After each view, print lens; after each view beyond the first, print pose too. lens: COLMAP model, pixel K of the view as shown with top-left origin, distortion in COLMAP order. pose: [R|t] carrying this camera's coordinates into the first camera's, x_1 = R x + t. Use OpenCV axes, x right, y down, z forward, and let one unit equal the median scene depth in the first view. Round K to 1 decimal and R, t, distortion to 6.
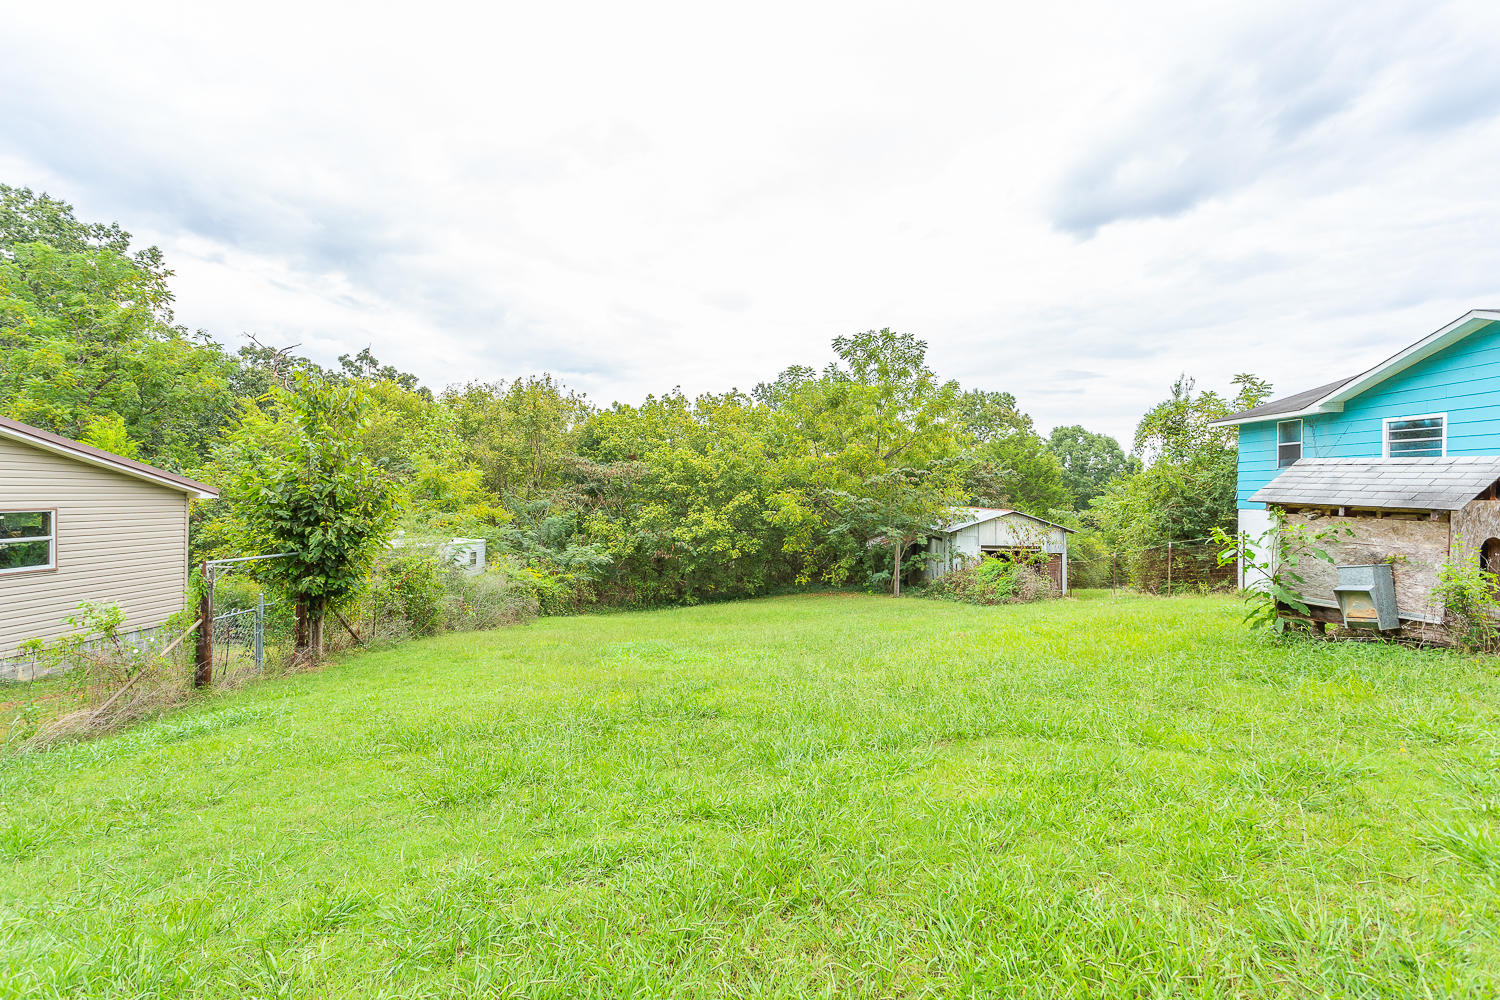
lens RADIAL K [[721.5, 0, 734.3], [0, 721.5, 491.5], [0, 0, 1]] dist [0.001793, 0.002131]
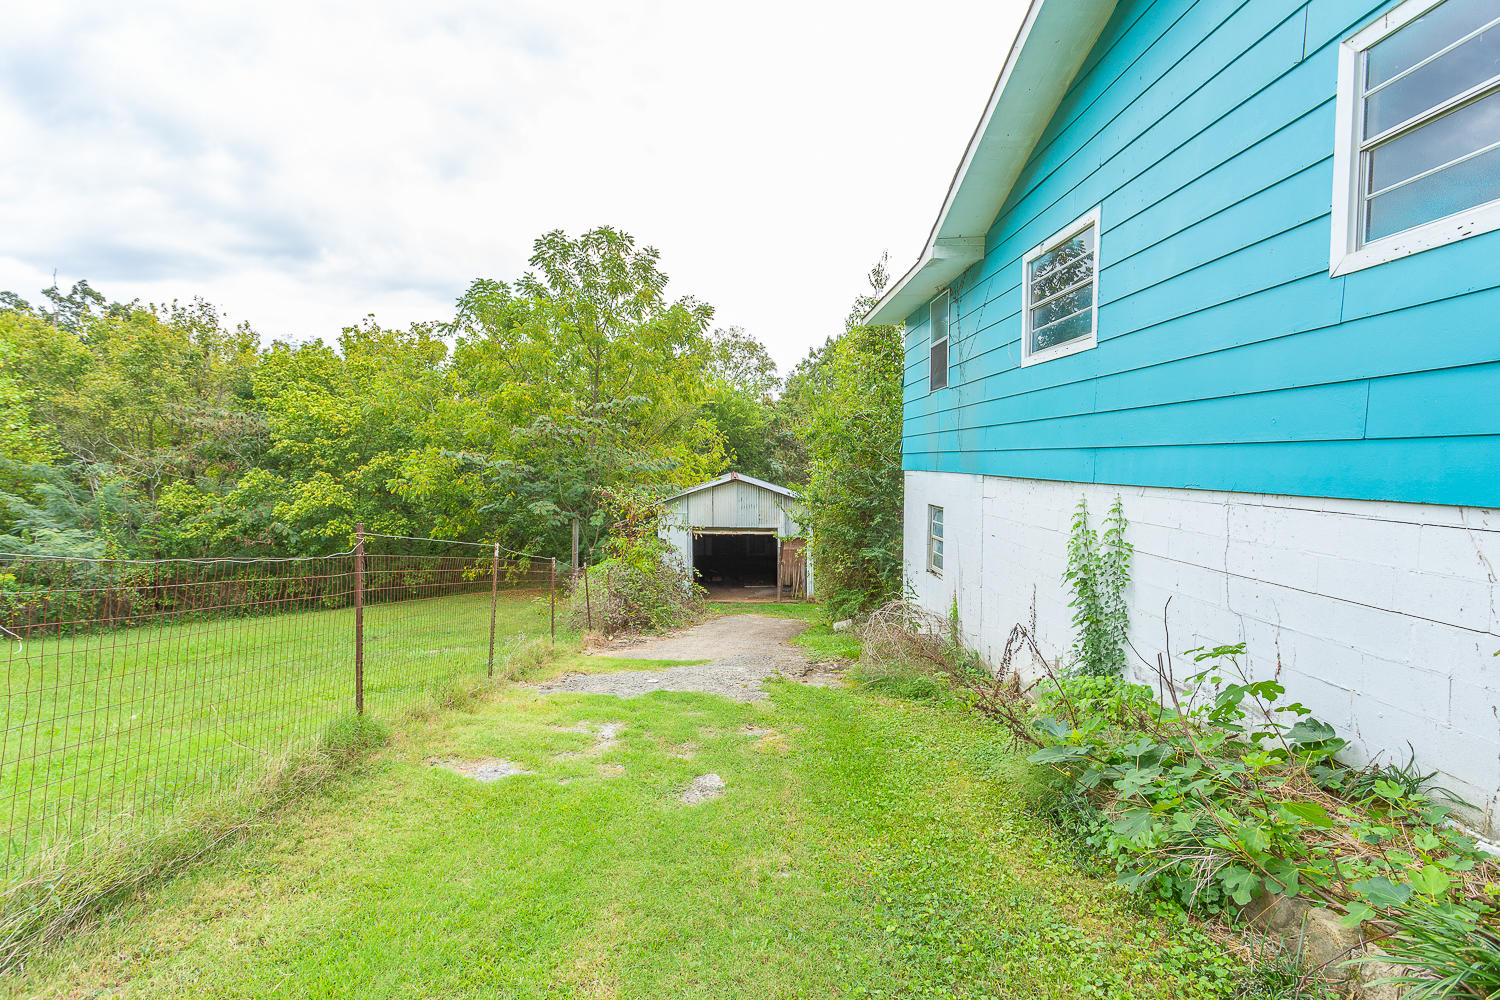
lens RADIAL K [[721.5, 0, 742.6], [0, 721.5, 492.5], [0, 0, 1]] dist [0.001793, 0.002131]
pose [[0.999501, -0.002846, 0.031467, 0.344539], [0.001550, 0.999152, 0.041138, 0.011487], [-0.031557, -0.041068, 0.998658, 0.272614]]
